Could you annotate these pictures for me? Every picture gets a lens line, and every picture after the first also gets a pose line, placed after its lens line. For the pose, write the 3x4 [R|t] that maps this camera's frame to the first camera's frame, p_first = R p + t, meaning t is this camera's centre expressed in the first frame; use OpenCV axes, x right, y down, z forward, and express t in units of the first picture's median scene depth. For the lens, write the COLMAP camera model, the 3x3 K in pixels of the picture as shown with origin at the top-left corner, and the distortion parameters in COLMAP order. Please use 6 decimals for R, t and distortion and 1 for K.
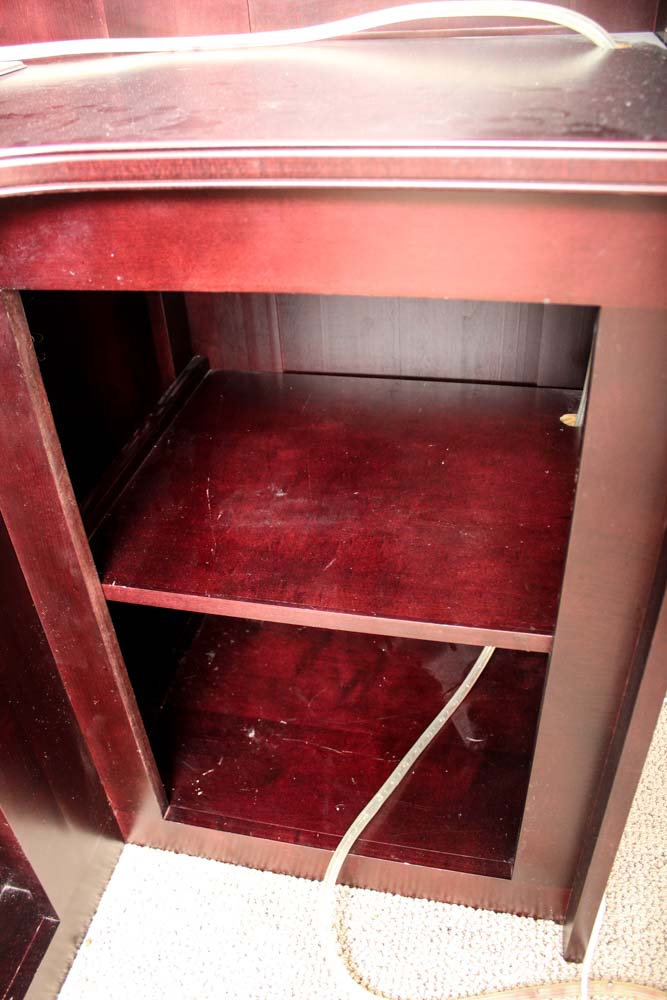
lens RADIAL K [[826.6, 0, 333.5], [0, 826.6, 500.0], [0, 0, 1]] dist [-0.139190, 0.000057]
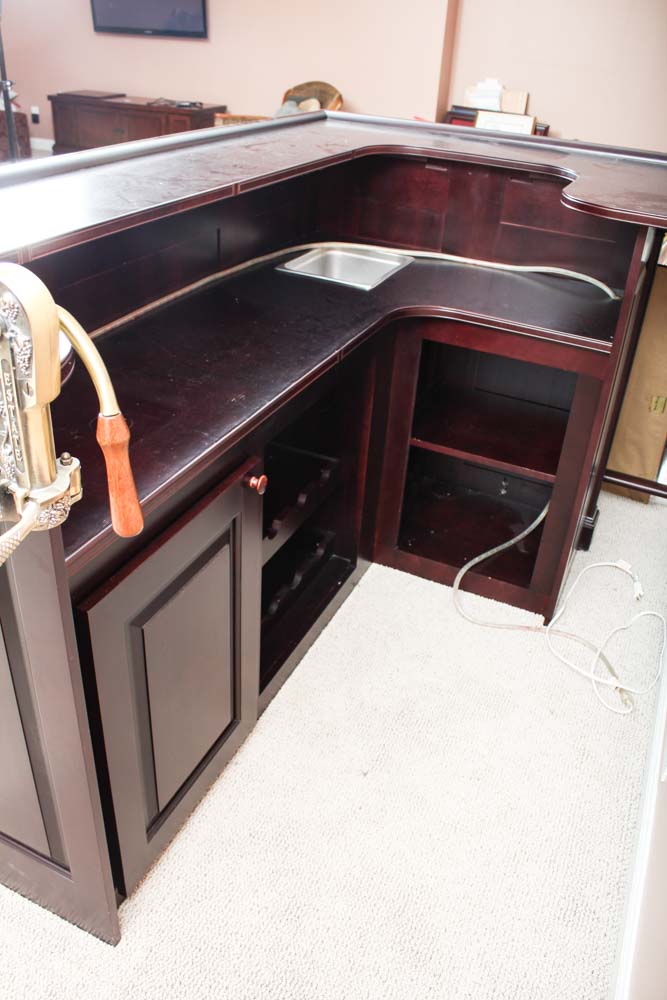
lens RADIAL K [[826.6, 0, 333.5], [0, 826.6, 500.0], [0, 0, 1]] dist [-0.139190, 0.000057]
pose [[0.972195, 0.202507, -0.117596, -0.139235], [-0.210876, 0.975442, -0.063597, 0.494110], [0.101829, 0.086627, 0.991023, -1.703251]]
